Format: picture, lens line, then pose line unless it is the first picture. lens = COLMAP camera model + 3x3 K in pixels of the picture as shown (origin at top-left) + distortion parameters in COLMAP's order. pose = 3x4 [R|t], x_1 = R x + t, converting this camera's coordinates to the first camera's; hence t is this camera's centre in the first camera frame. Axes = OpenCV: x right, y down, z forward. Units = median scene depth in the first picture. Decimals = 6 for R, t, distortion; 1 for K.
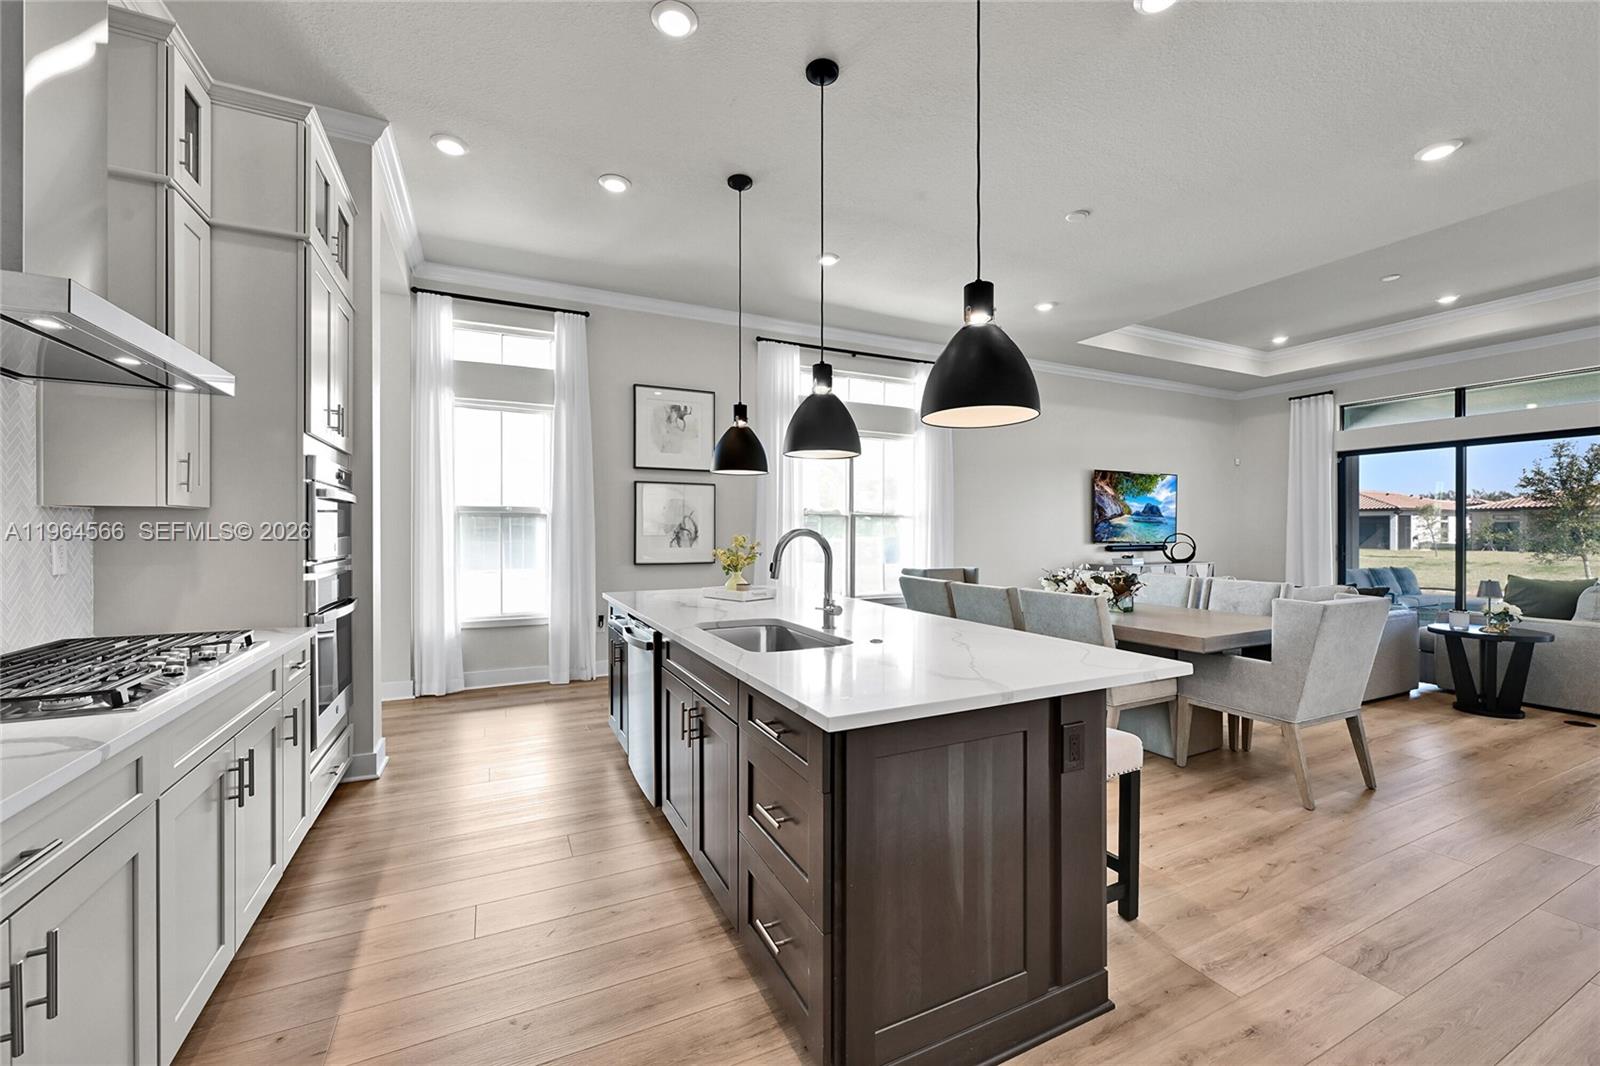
lens RADIAL K [[630.7, 0, 795.2], [0, 630.7, 533.9], [0, 0, 1]] dist [-0.000957, 0.000168]
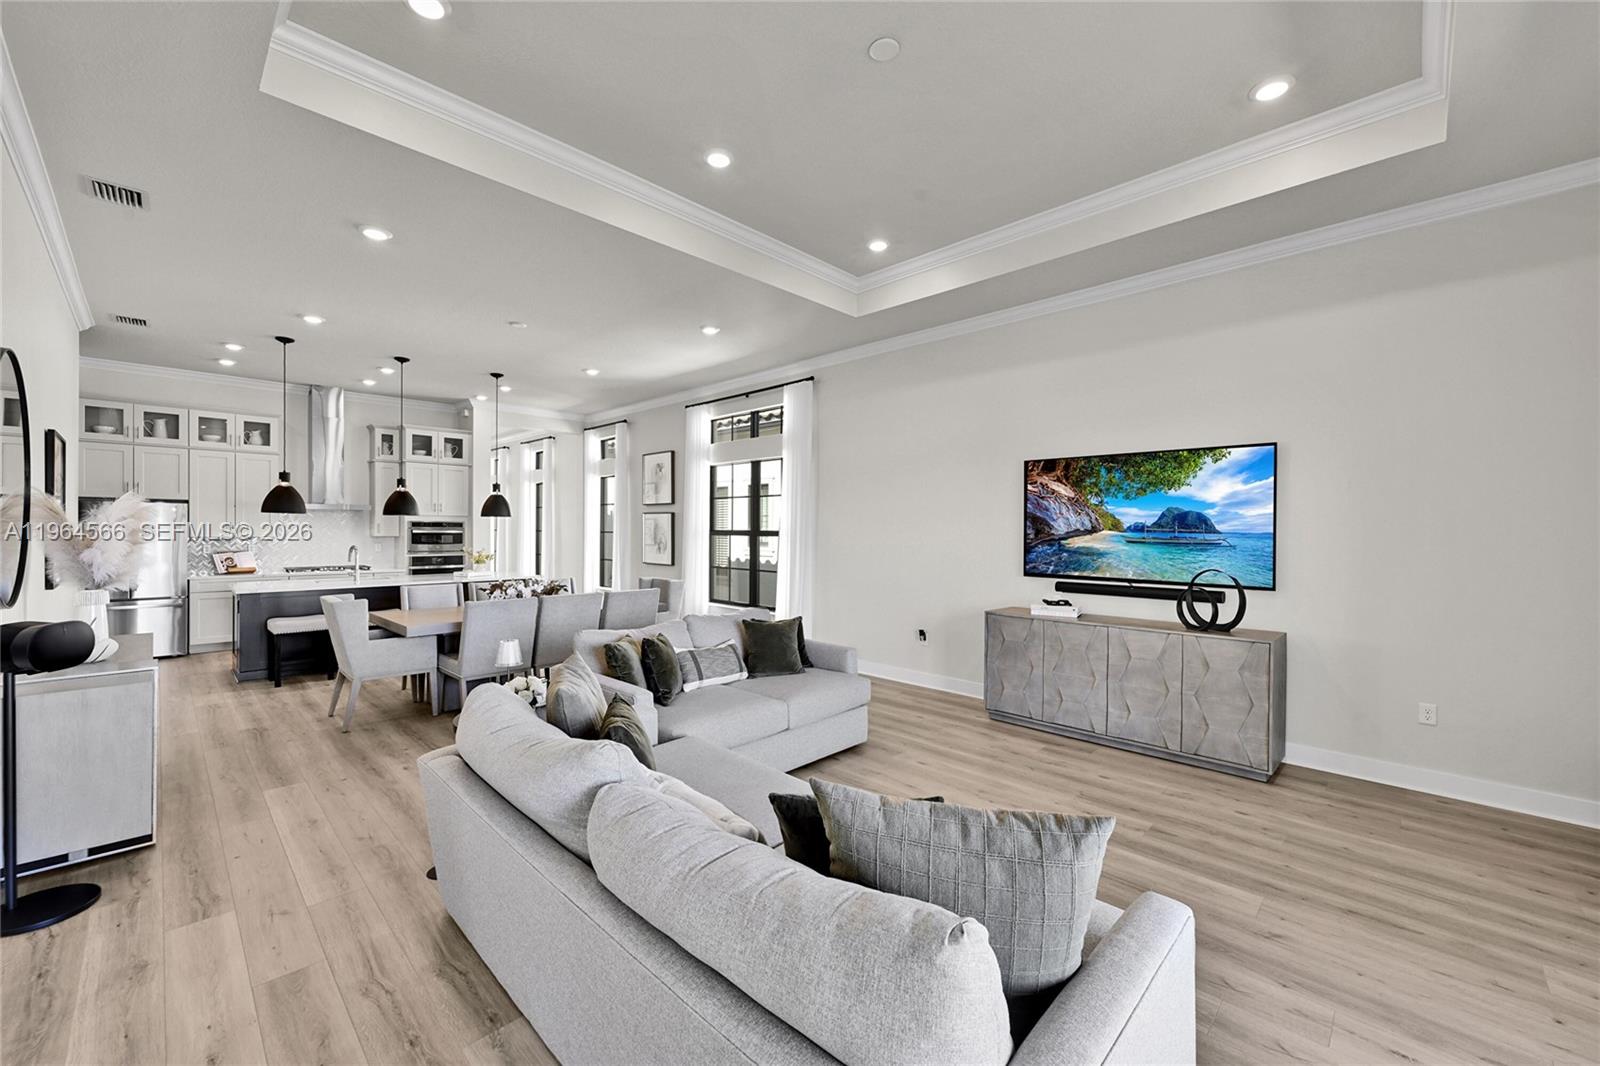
lens RADIAL K [[642.1, 0, 800.0], [0, 642.1, 533.0], [0, 0, 1]] dist [-0.000029, 0.000055]
pose [[0.330885, 0.006065, -0.943652, 0.992435], [-0.008909, 0.999955, 0.003303, -0.028098], [0.943629, 0.007314, 0.330924, 0.562360]]
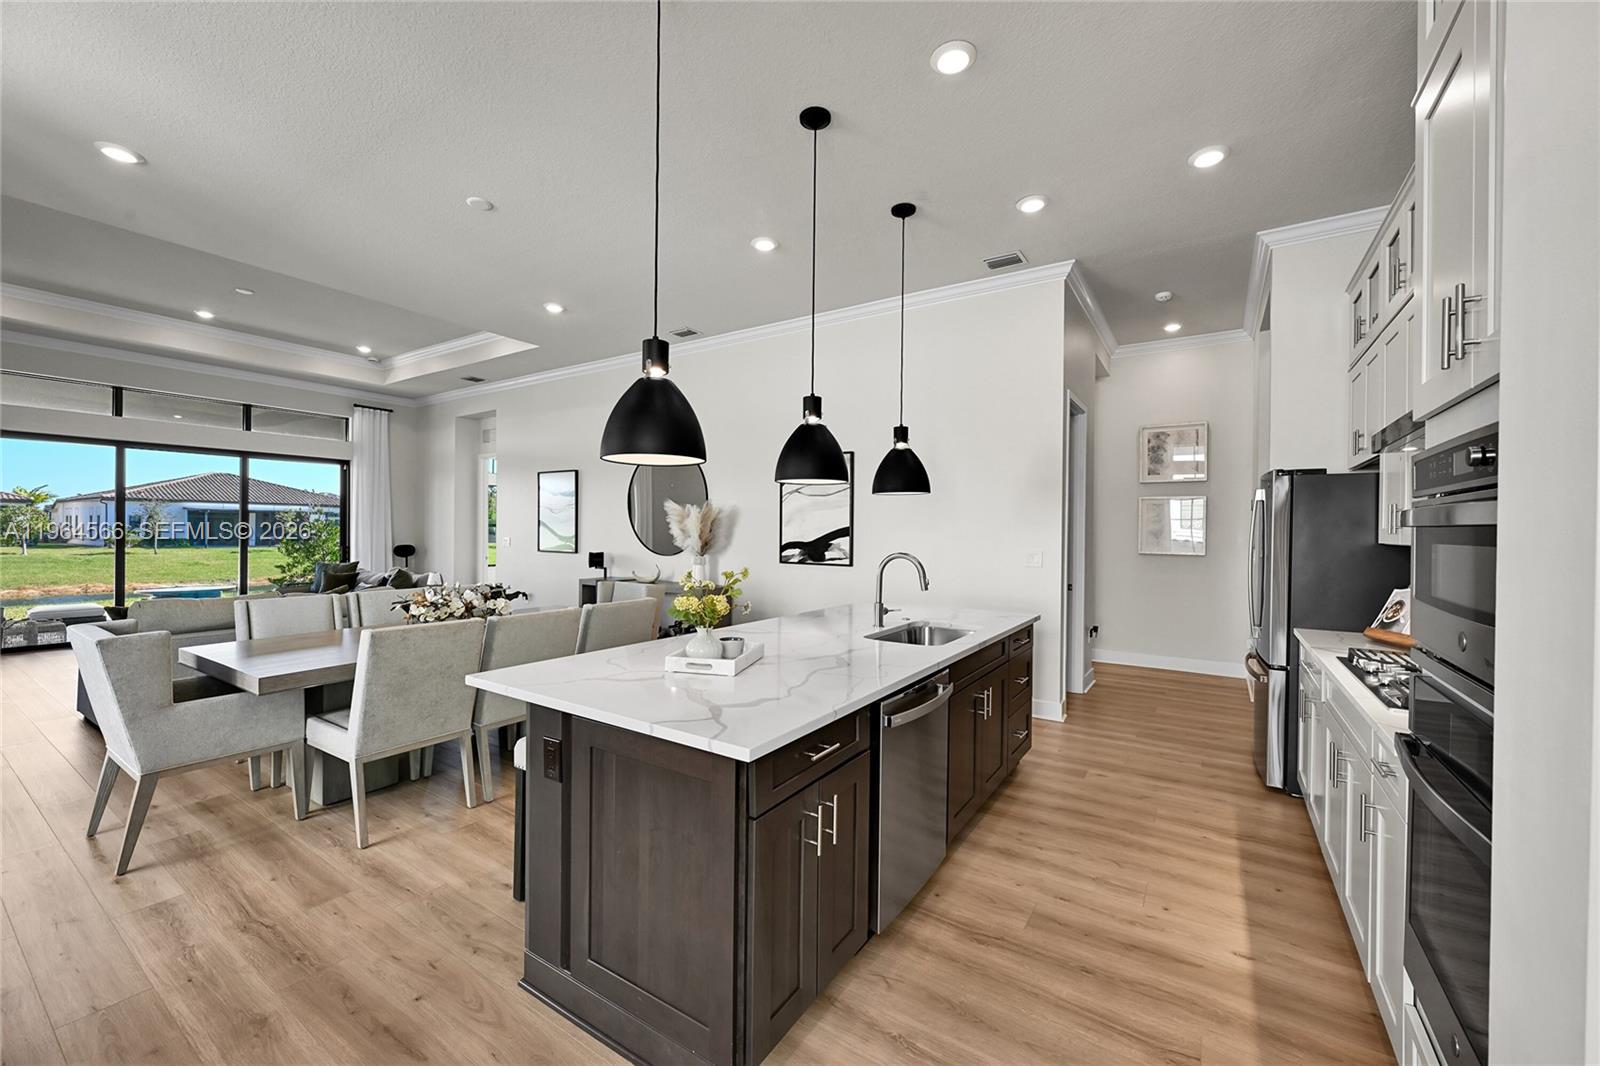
lens RADIAL K [[630.7, 0, 795.2], [0, 630.7, 533.9], [0, 0, 1]] dist [-0.000957, 0.000168]
pose [[-0.504120, -0.007935, 0.863597, -0.296073], [-0.007978, 0.999958, 0.004531, -0.014774], [-0.863597, -0.004605, -0.504162, 0.538305]]
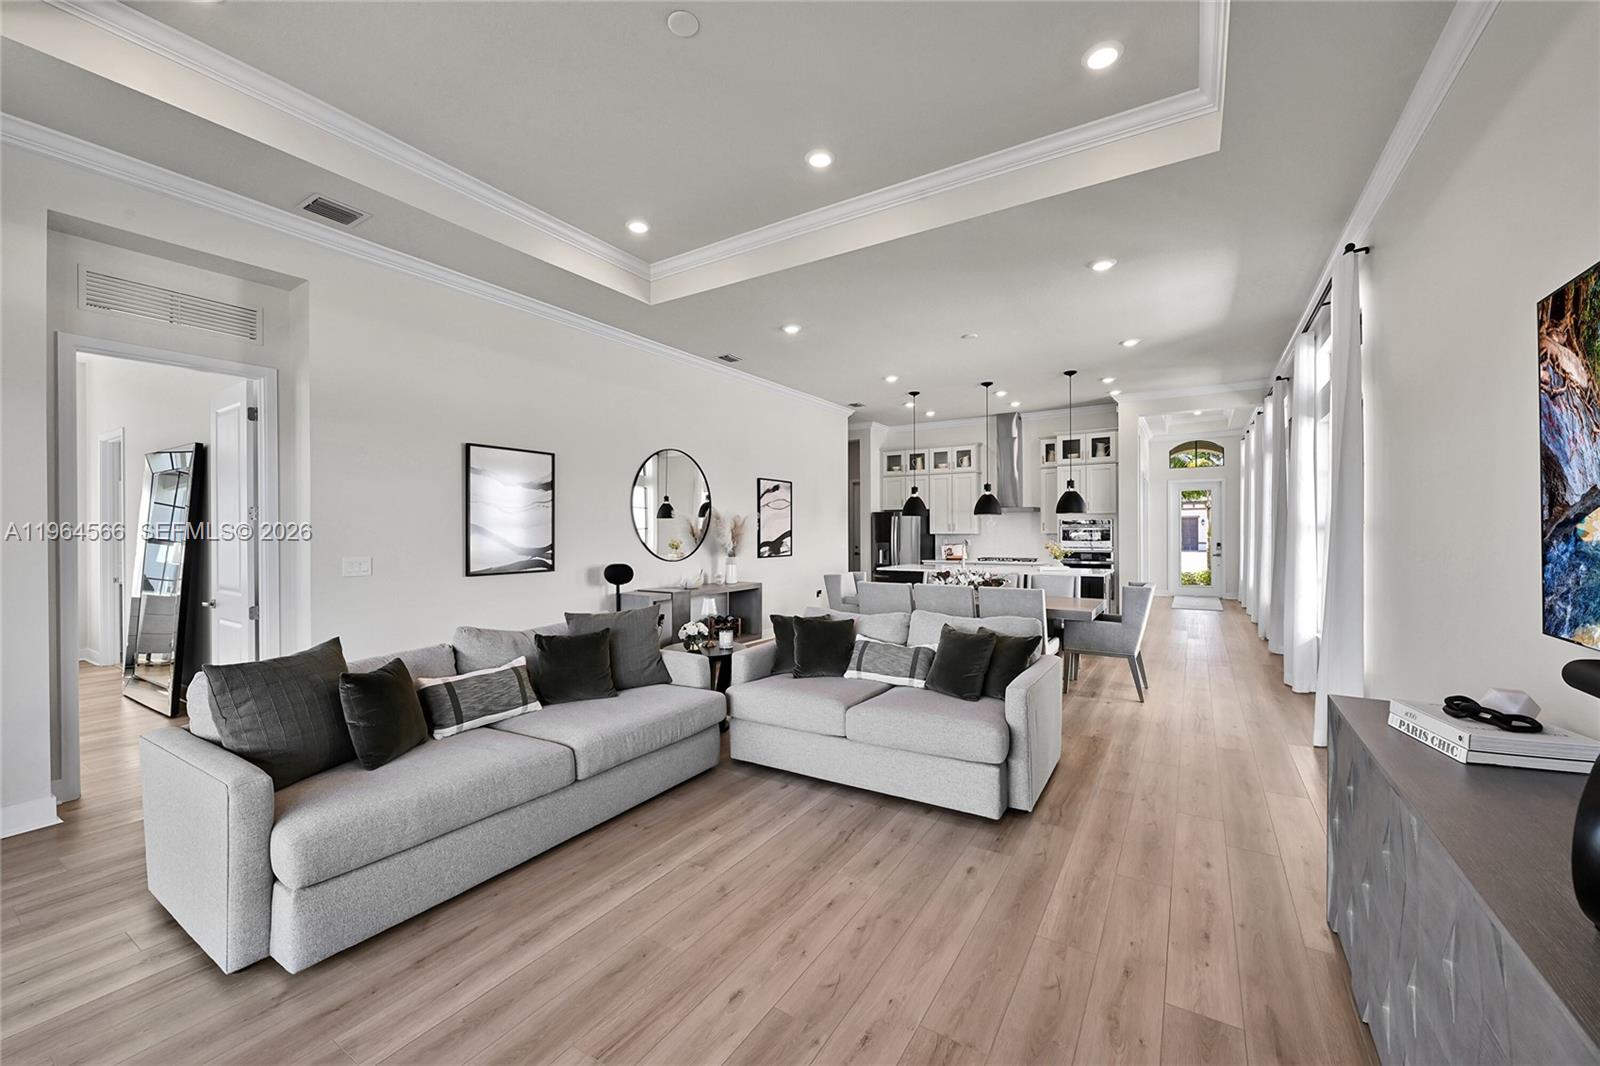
lens RADIAL K [[630.7, 0, 795.2], [0, 630.7, 533.9], [0, 0, 1]] dist [-0.000957, 0.000168]
pose [[-0.853721, 0.007820, -0.520671, 0.795205], [0.004330, 0.999959, 0.007920, -0.022169], [0.520712, 0.004507, -0.853721, 1.043803]]
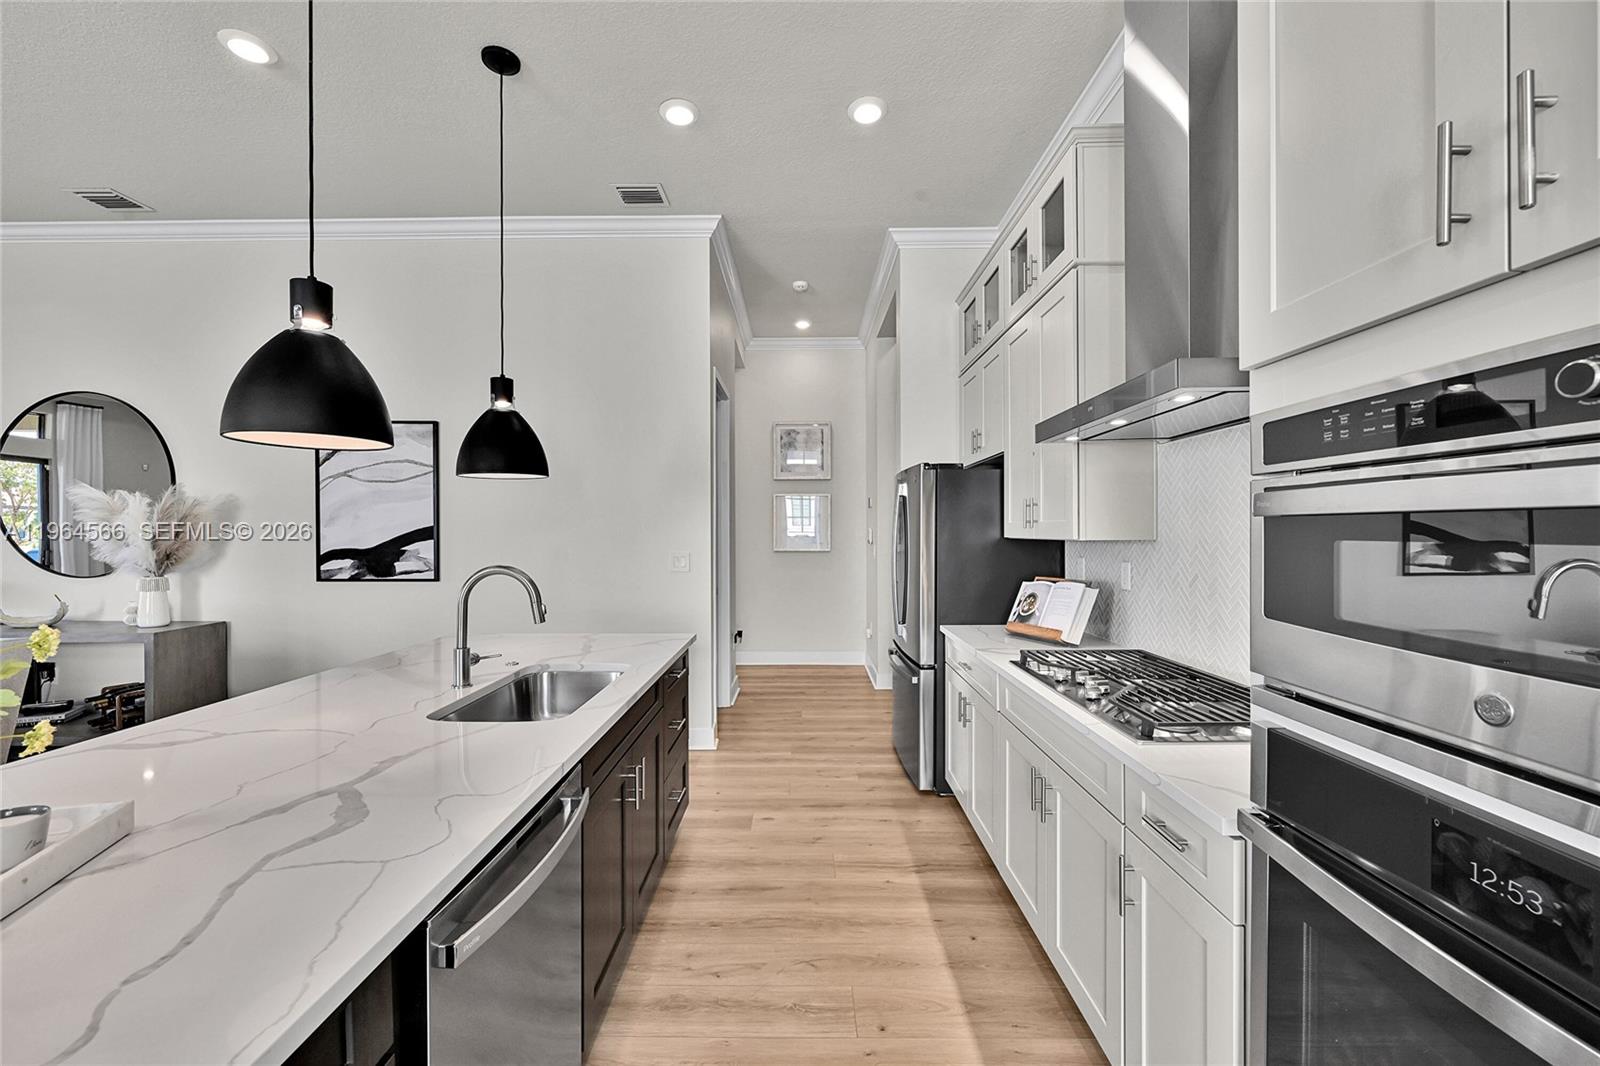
lens RADIAL K [[630.7, 0, 795.2], [0, 630.7, 533.9], [0, 0, 1]] dist [-0.000957, 0.000168]
pose [[-0.892243, 0.002226, 0.451551, -0.207663], [0.004759, 0.999979, 0.004474, -0.014682], [-0.451531, 0.006141, -0.892234, 0.453700]]
